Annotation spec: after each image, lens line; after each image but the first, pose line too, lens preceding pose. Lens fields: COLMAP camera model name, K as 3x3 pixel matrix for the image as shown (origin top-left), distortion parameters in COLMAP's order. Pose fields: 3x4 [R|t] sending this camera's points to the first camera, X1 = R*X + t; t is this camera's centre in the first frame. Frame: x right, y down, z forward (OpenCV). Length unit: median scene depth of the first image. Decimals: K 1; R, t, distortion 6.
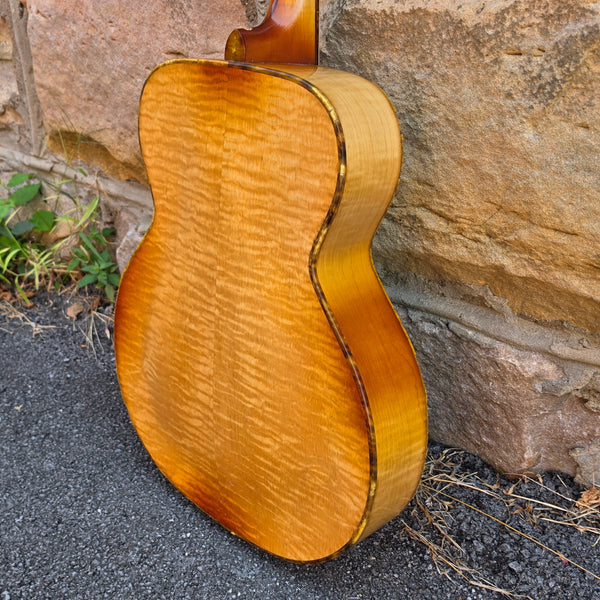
lens RADIAL K [[785.8, 0, 298.3], [0, 785.8, 290.6], [0, 0, 1]] dist [0.124532, -0.277584]
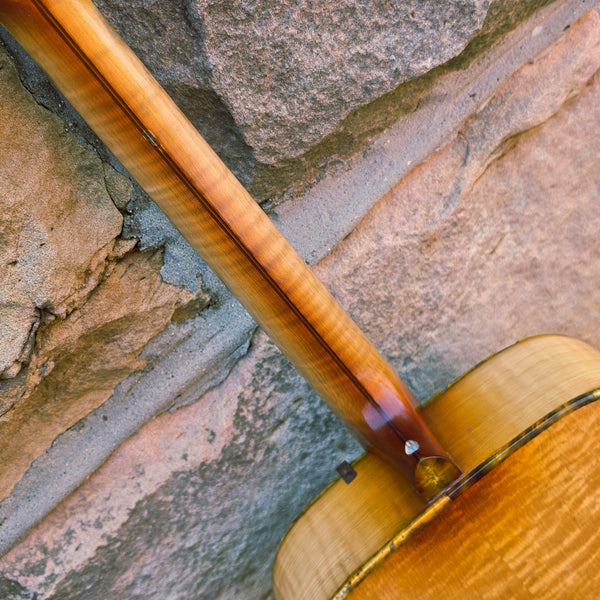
lens RADIAL K [[785.8, 0, 298.3], [0, 785.8, 290.6], [0, 0, 1]] dist [0.124532, -0.277584]
pose [[0.262171, -0.725422, 0.636419, -0.141118], [0.799453, 0.532639, 0.277795, -0.579632], [-0.540500, 0.435957, 0.719584, 0.330949]]
